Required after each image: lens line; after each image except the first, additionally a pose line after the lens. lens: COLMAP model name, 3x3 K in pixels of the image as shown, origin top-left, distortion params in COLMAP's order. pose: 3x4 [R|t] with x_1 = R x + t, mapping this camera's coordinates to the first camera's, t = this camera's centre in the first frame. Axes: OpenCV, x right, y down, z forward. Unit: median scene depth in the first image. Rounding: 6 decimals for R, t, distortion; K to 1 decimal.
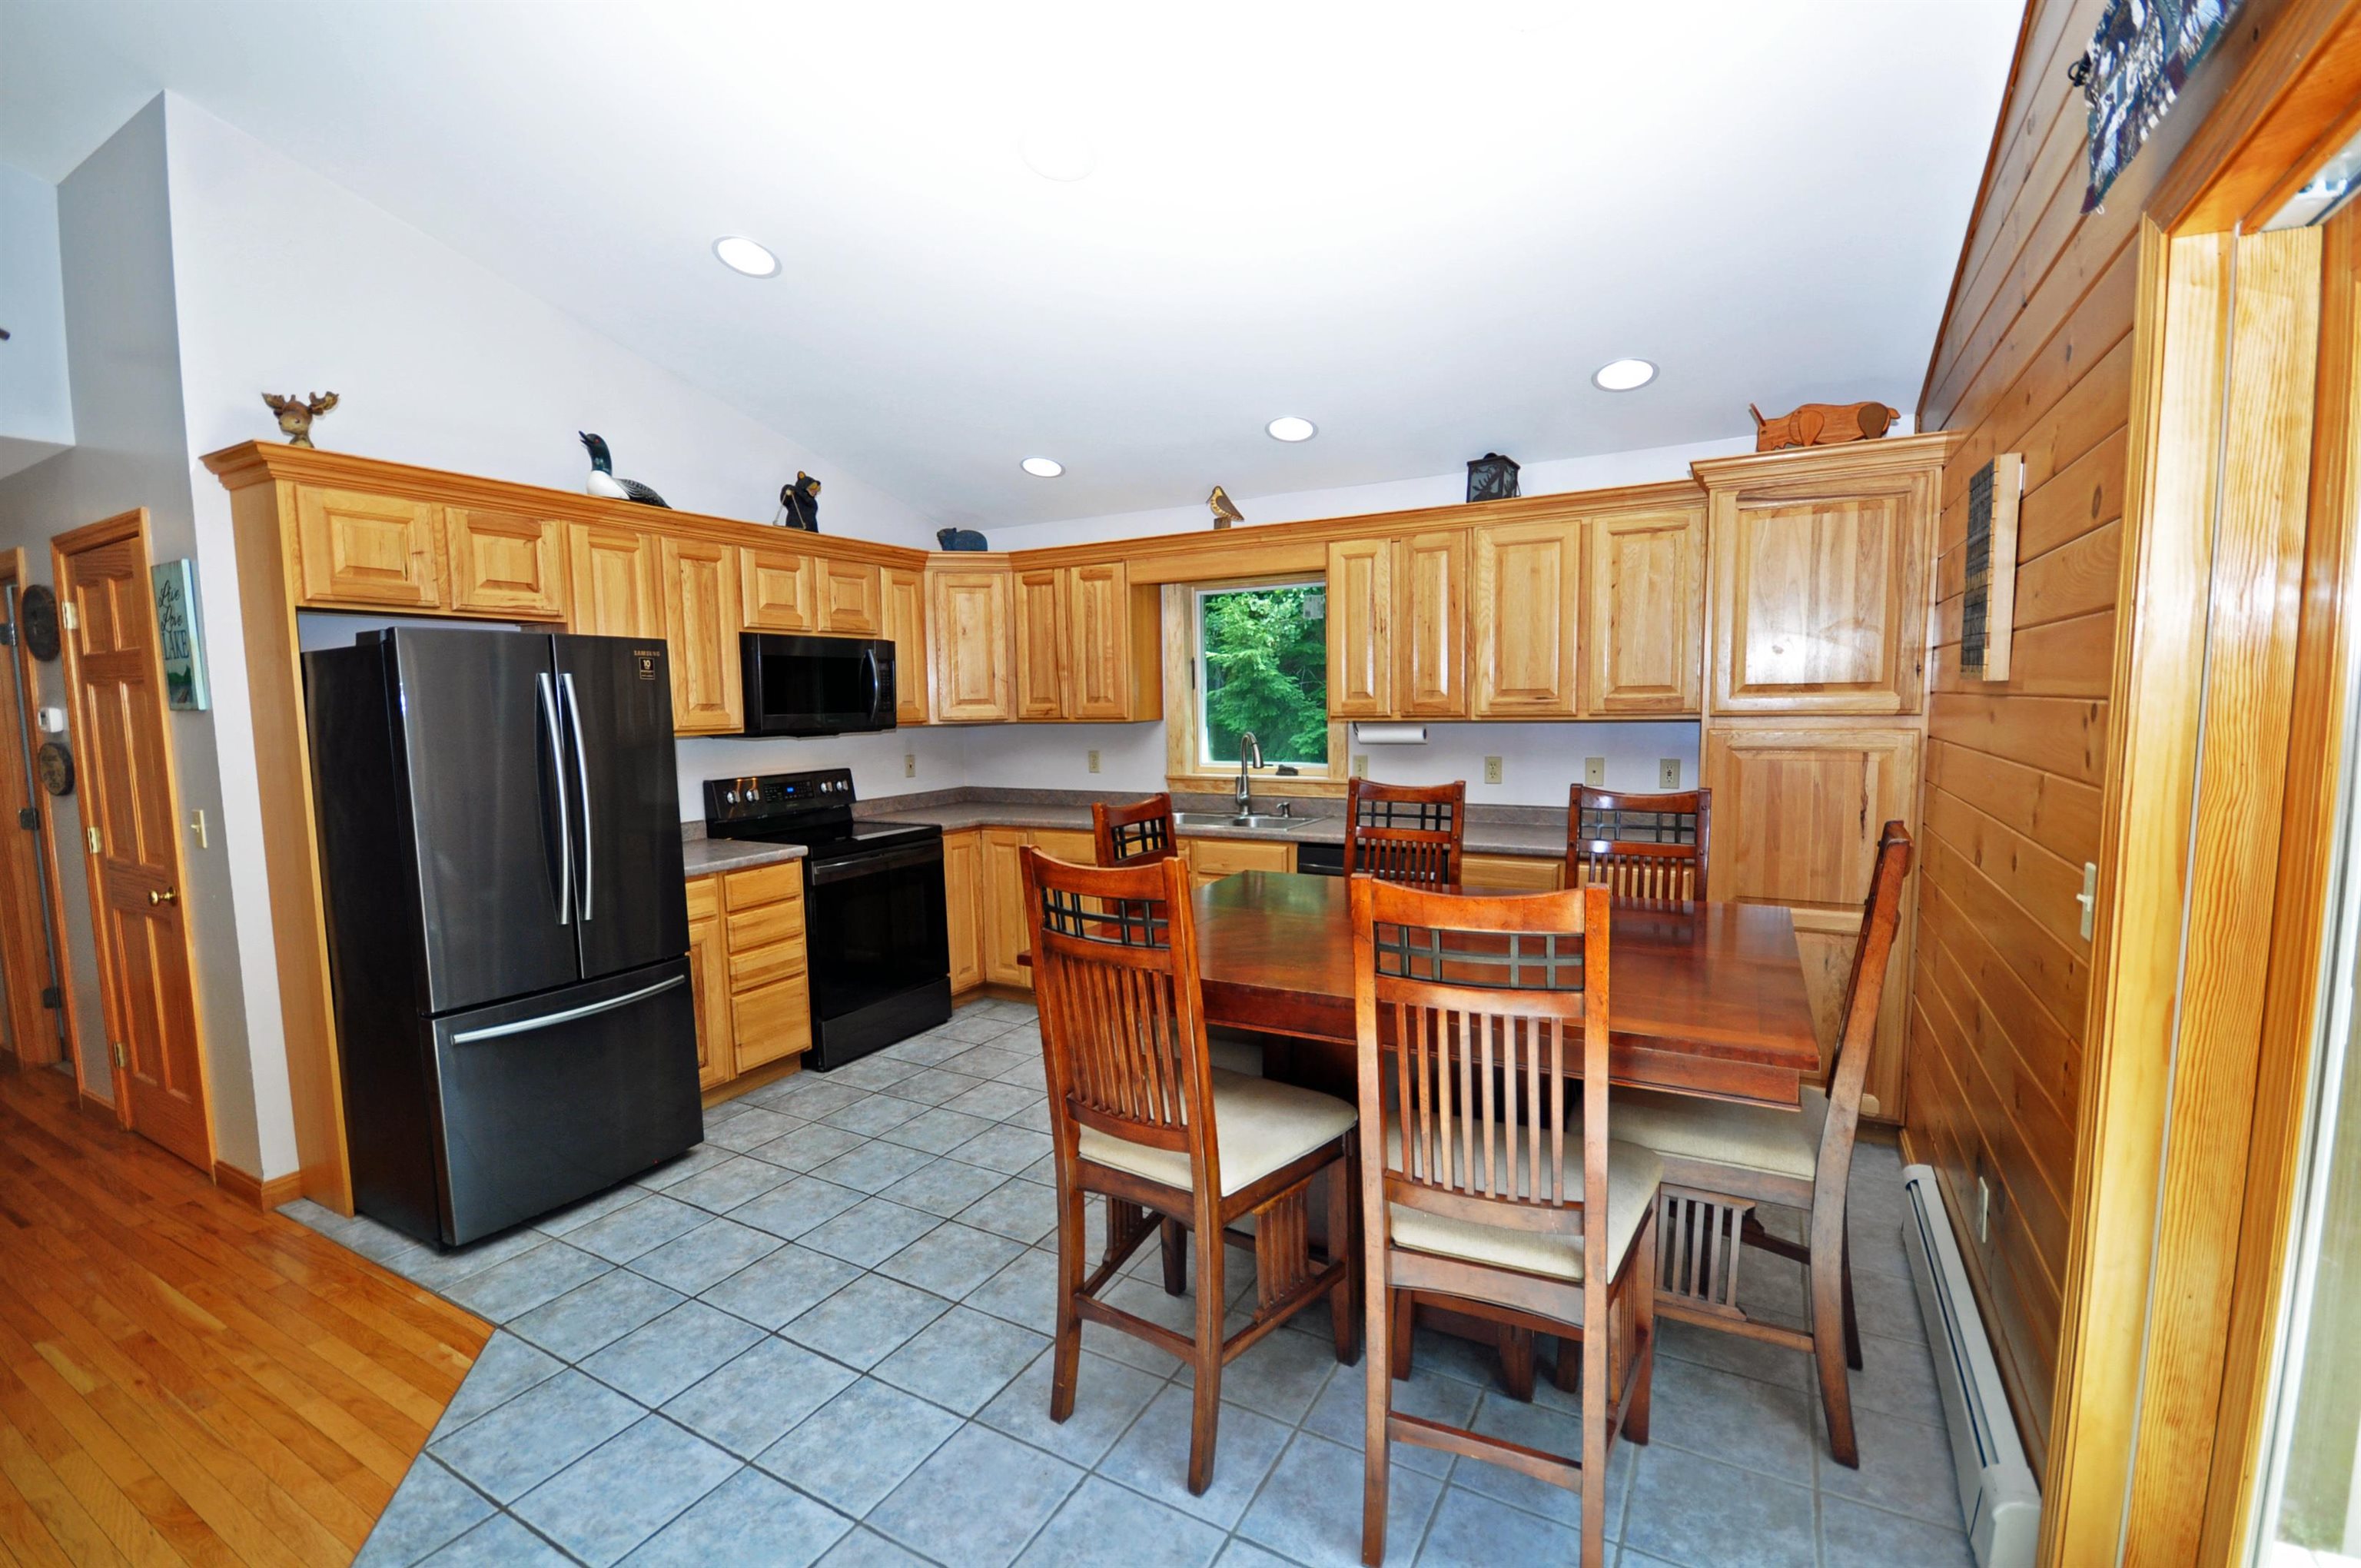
lens RADIAL K [[1016.4, 0, 1173.9], [0, 1016.4, 794.4], [0, 0, 1]] dist [-0.003202, -0.005625]
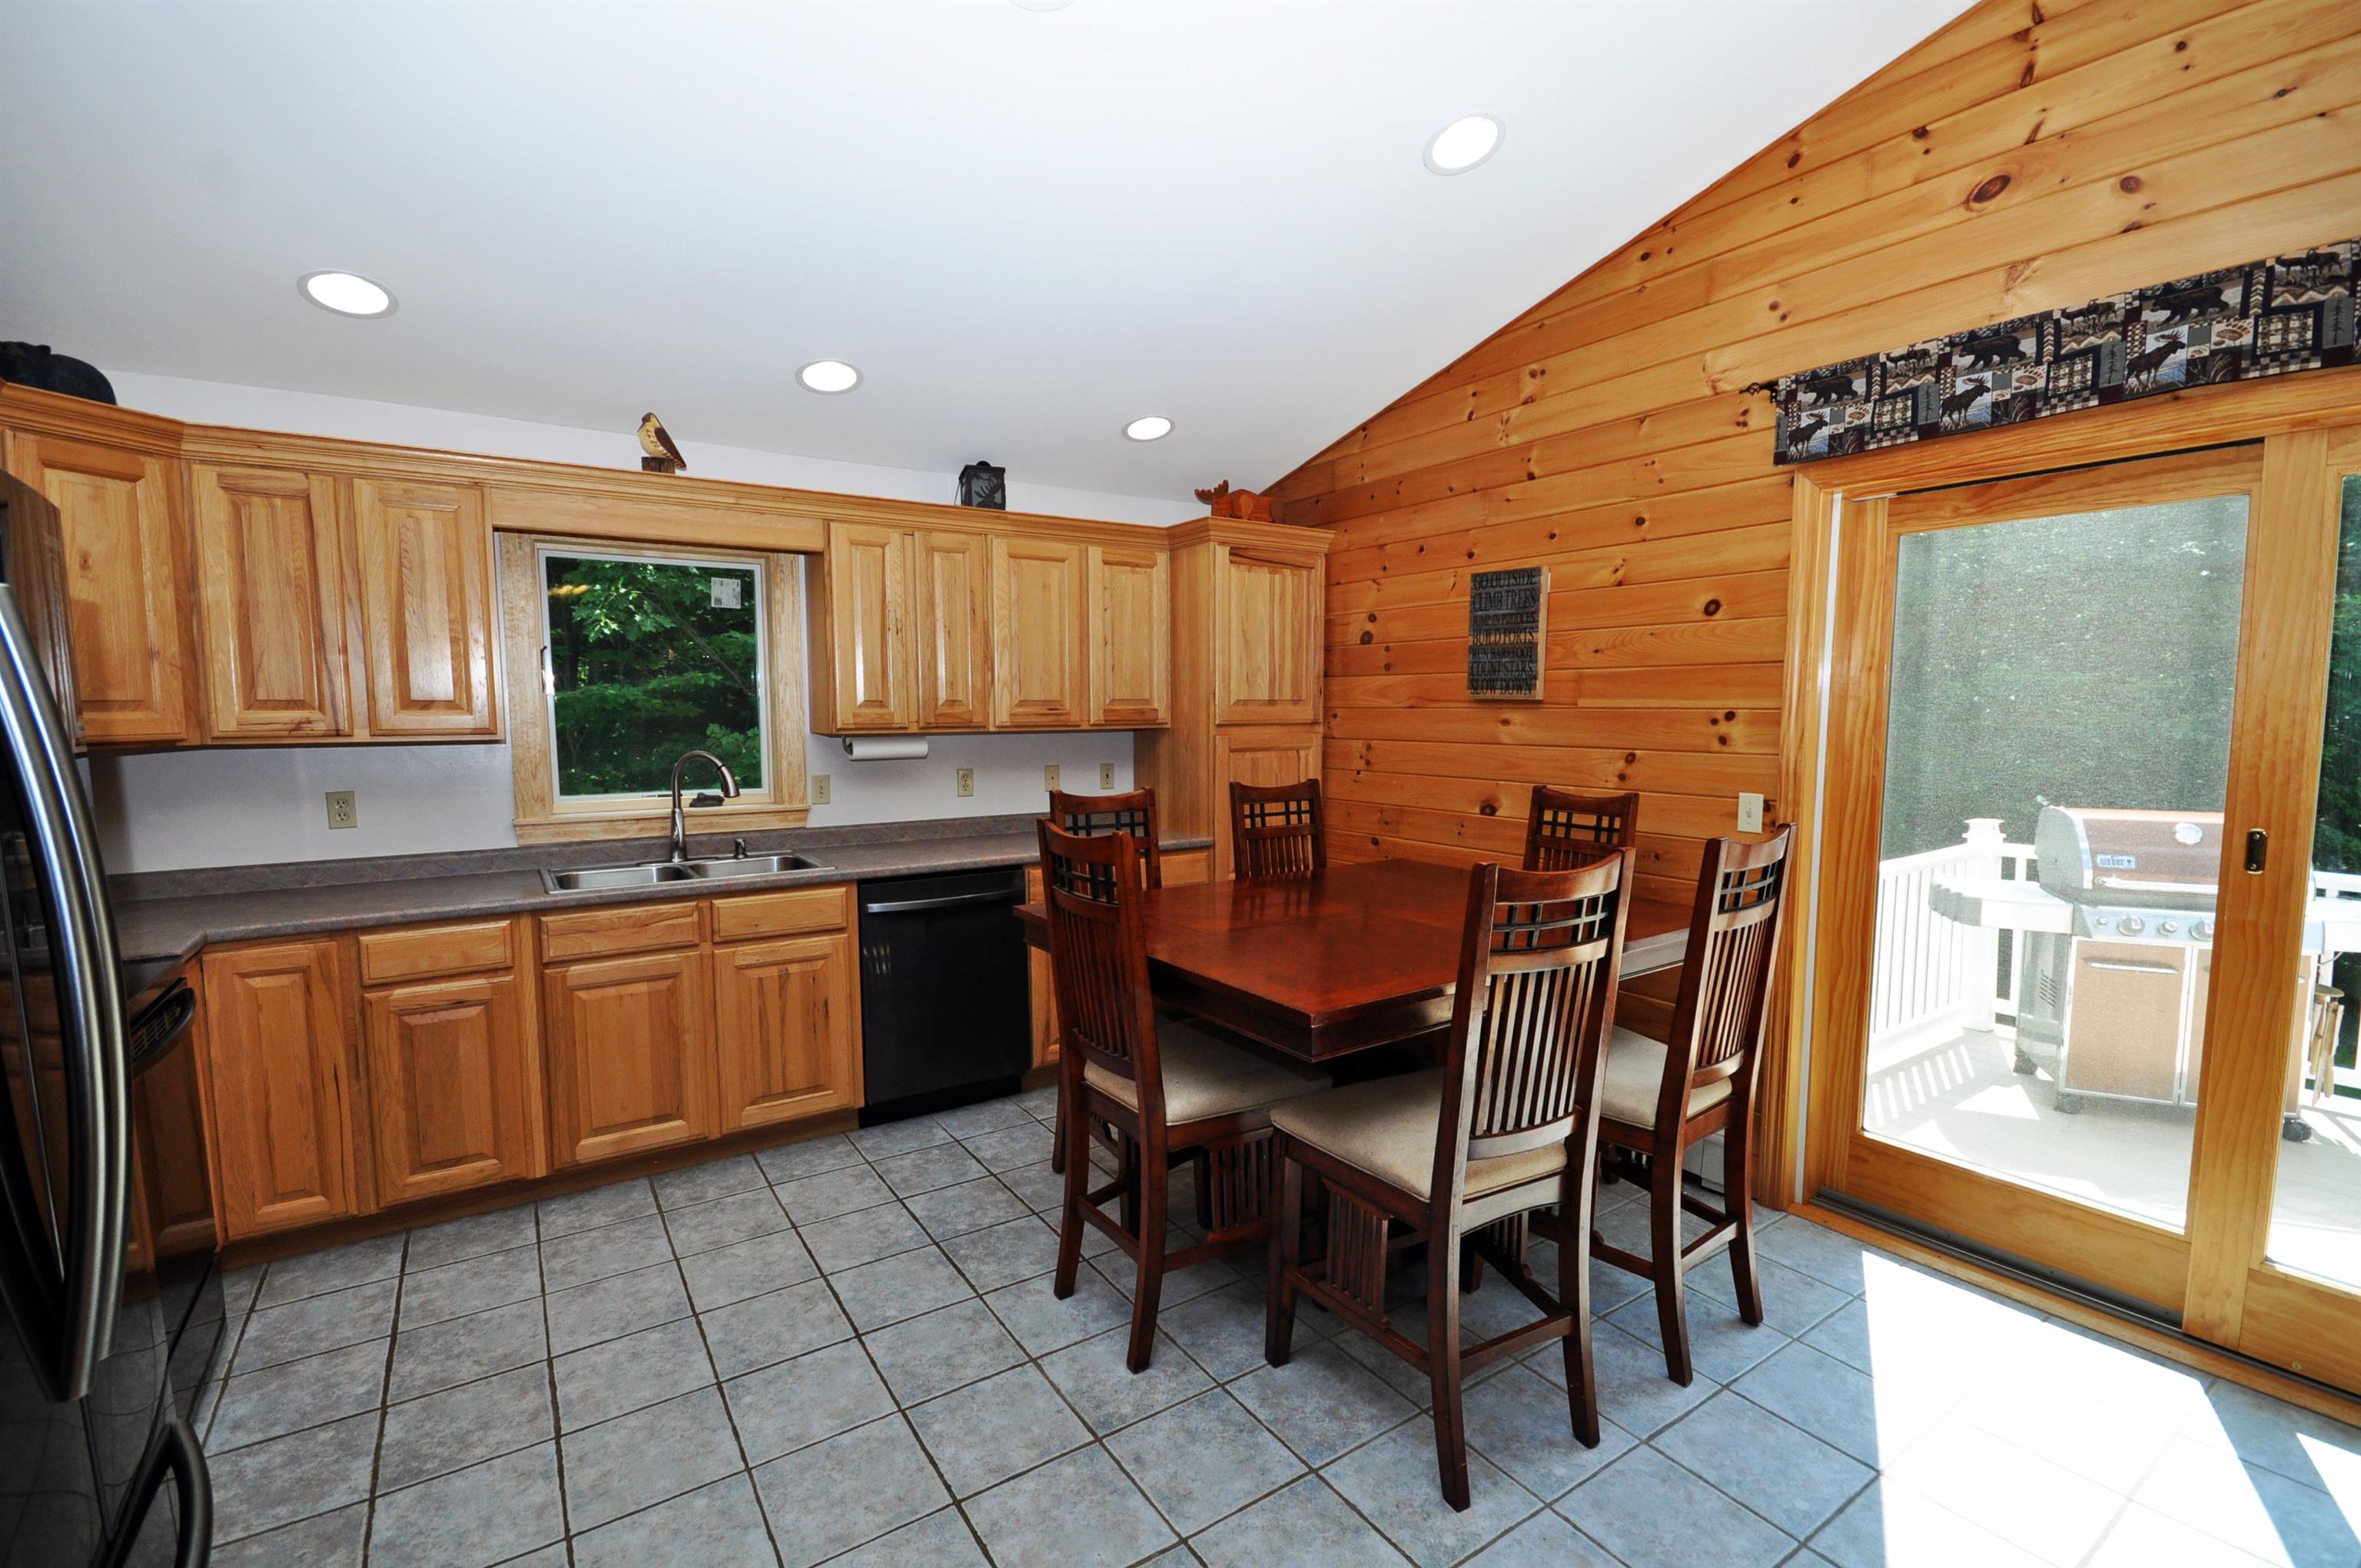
lens RADIAL K [[1016.4, 0, 1177.8], [0, 1016.4, 795.4], [0, 0, 1]] dist [-0.003202, -0.005625]
pose [[0.463223, -0.058709, 0.884295, -0.486316], [0.080504, 0.996466, 0.023985, -0.020789], [-0.882578, 0.060078, 0.466312, 0.386687]]
